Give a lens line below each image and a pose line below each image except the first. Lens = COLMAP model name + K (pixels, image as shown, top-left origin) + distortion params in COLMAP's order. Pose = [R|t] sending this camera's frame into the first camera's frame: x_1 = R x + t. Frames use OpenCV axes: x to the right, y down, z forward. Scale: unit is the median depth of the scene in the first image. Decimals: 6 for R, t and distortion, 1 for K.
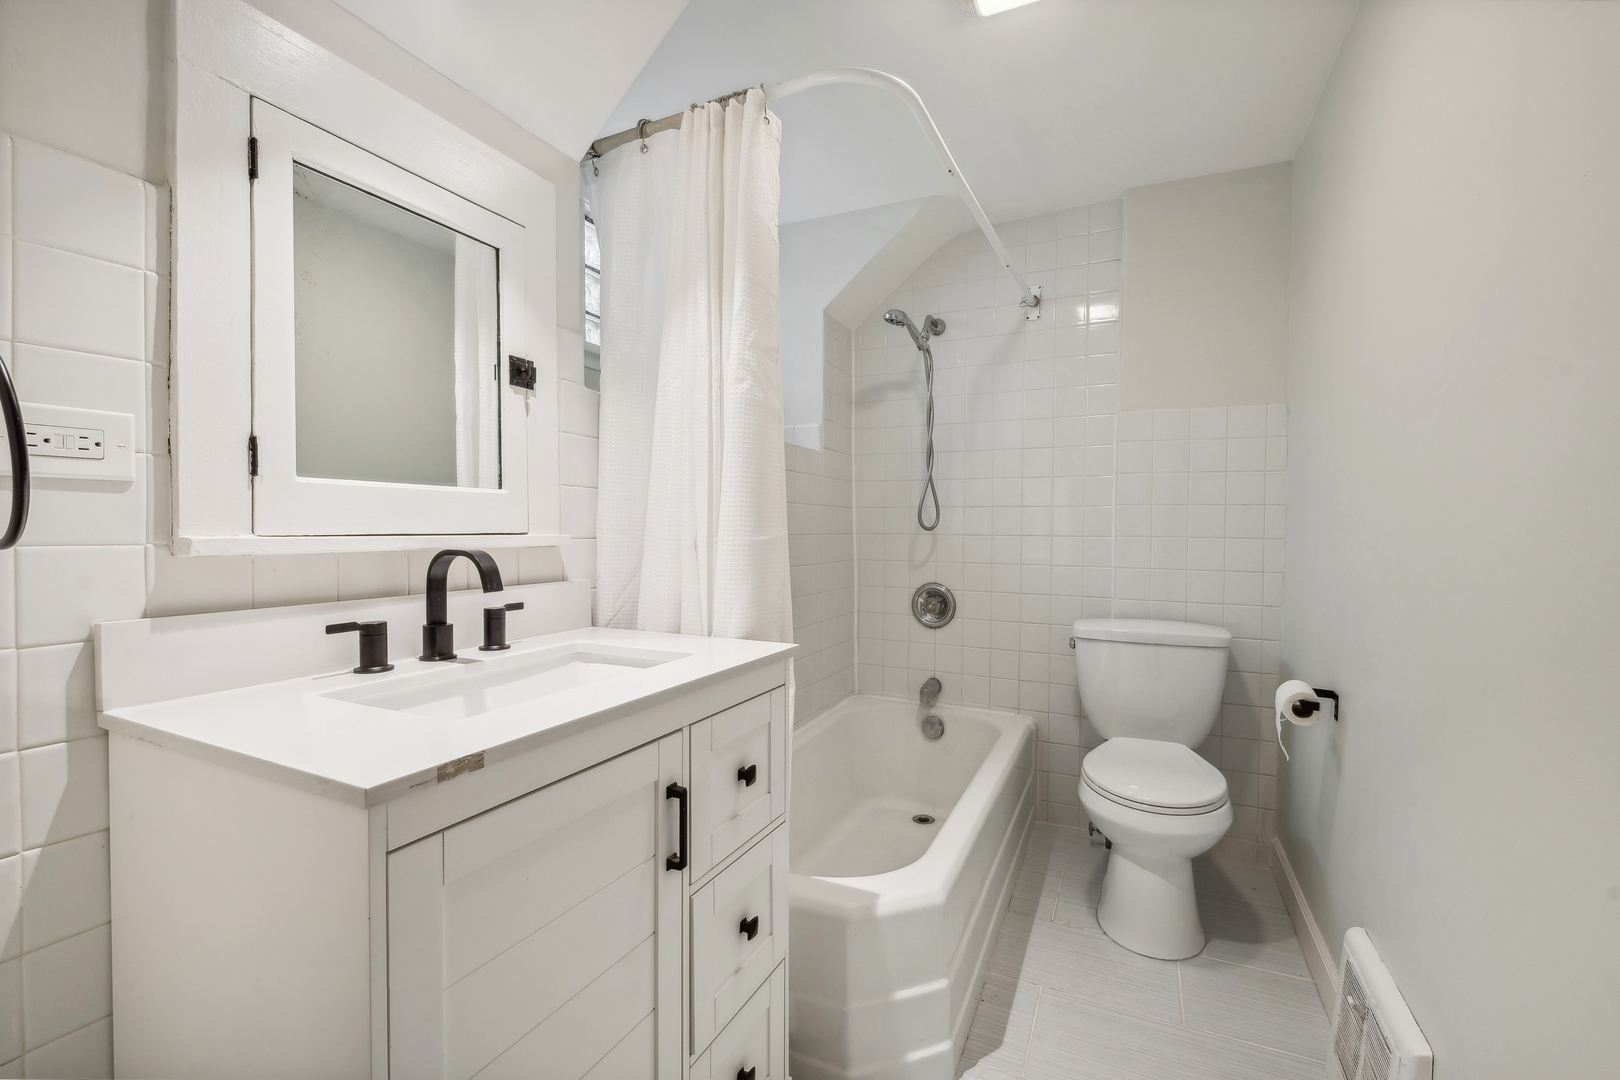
lens RADIAL K [[695.9, 0, 810.0], [0, 695.9, 540.0], [0, 0, 1]] dist [-0.000419, -0.000031]
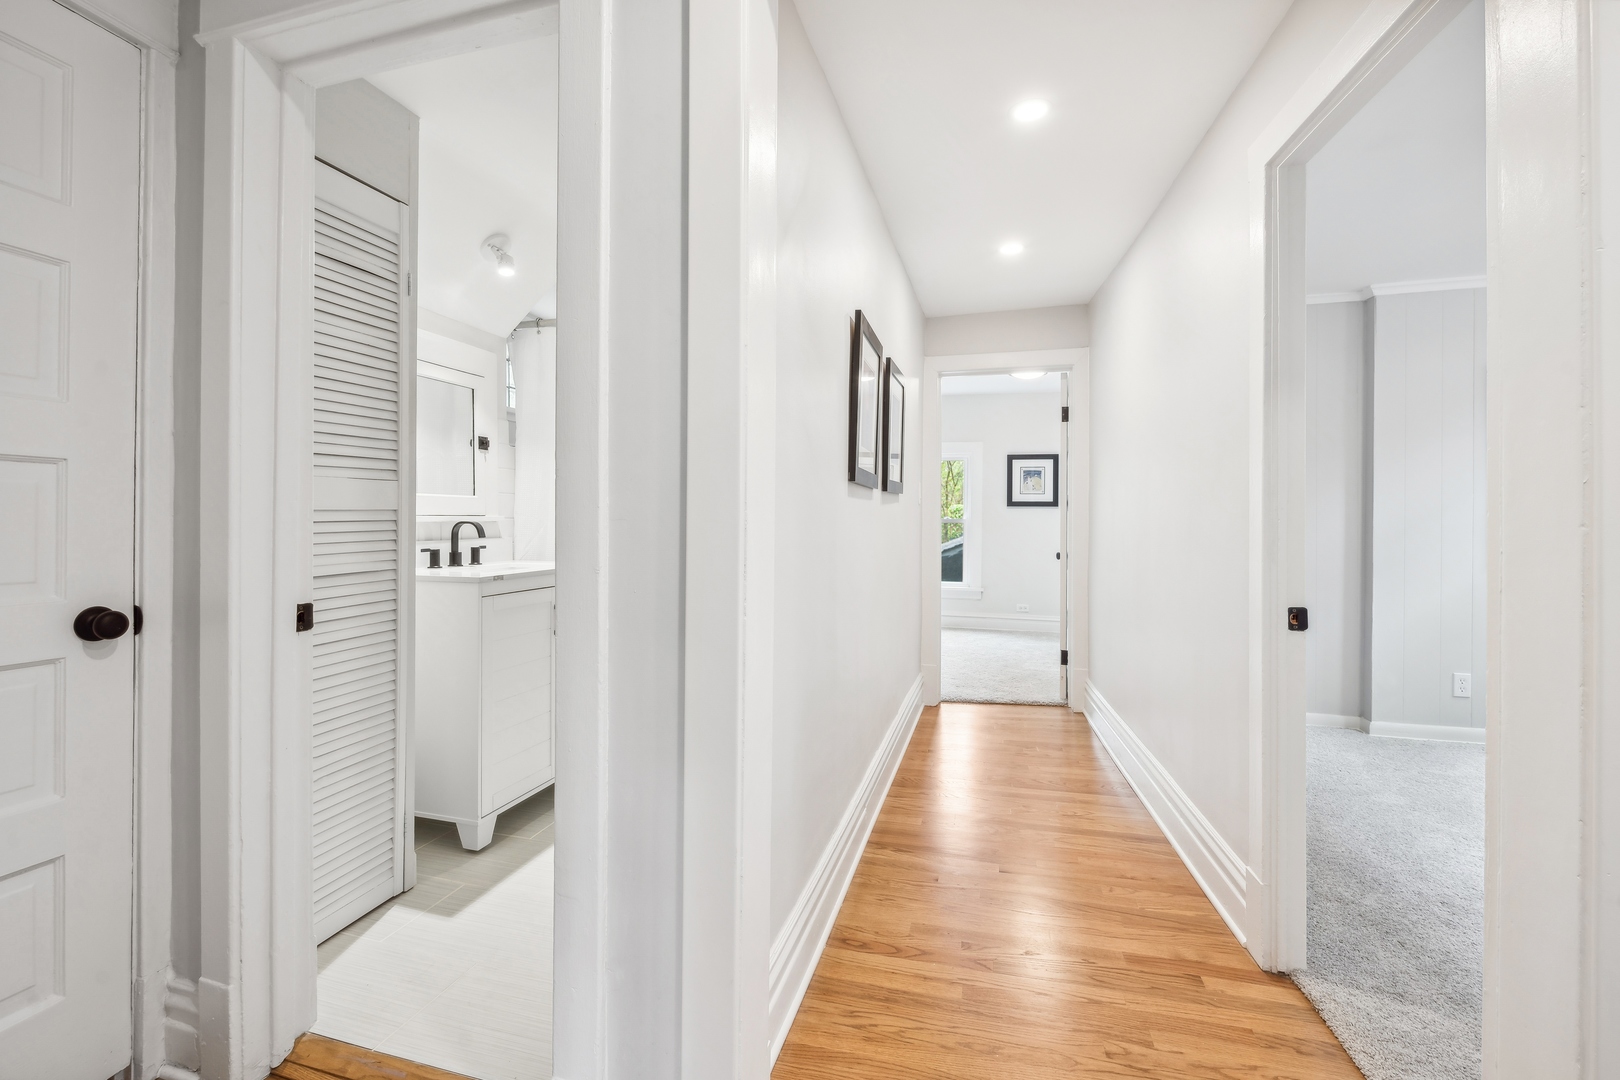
lens RADIAL K [[721.9, 0, 804.3], [0, 721.9, 518.4], [0, 0, 1]] dist [-0.000006, -0.000008]
pose [[0.986163, 0.001771, 0.165770, 0.254456], [0.000392, 0.999915, -0.013013, 0.036067], [-0.165779, 0.012898, 0.986079, -1.694843]]
